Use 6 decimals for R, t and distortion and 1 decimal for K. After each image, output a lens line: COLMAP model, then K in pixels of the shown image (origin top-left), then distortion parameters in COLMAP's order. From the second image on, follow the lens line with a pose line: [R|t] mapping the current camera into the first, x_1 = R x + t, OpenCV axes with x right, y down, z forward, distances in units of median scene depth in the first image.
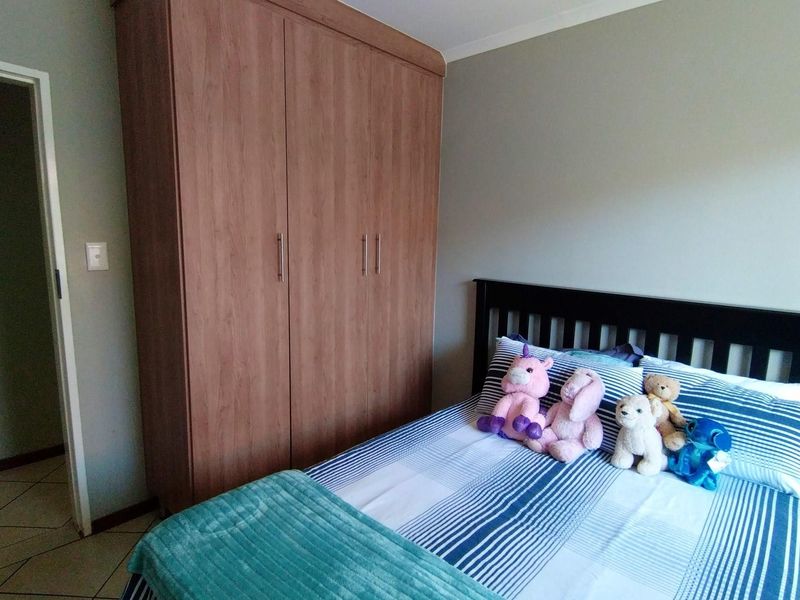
lens RADIAL K [[444.6, 0, 400.0], [0, 444.6, 300.0], [0, 0, 1]] dist [0.009369, -0.000068]
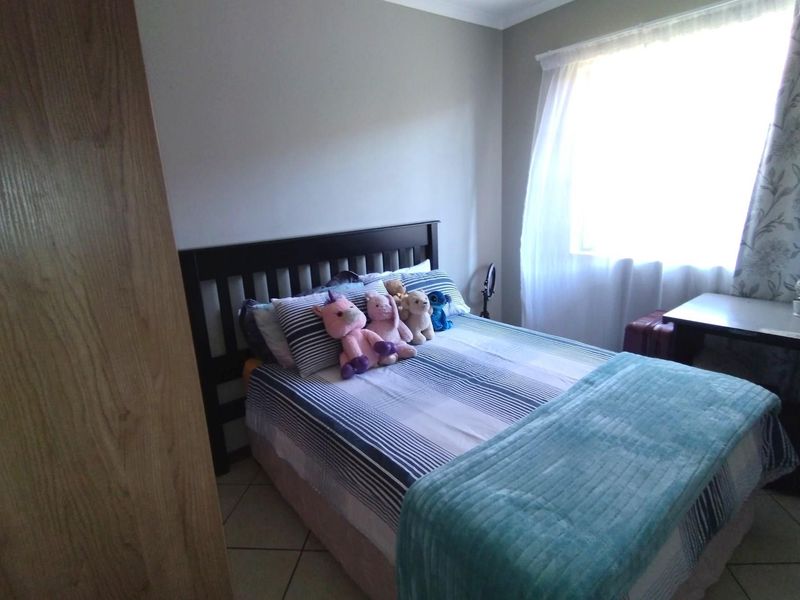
lens RADIAL K [[444.6, 0, 400.0], [0, 444.6, 300.0], [0, 0, 1]] dist [0.009369, -0.000068]
pose [[0.139829, -0.272058, 0.952067, -0.769638], [0.206008, 0.948467, 0.240773, -0.105479], [-0.968508, 0.162467, 0.188669, 0.705544]]
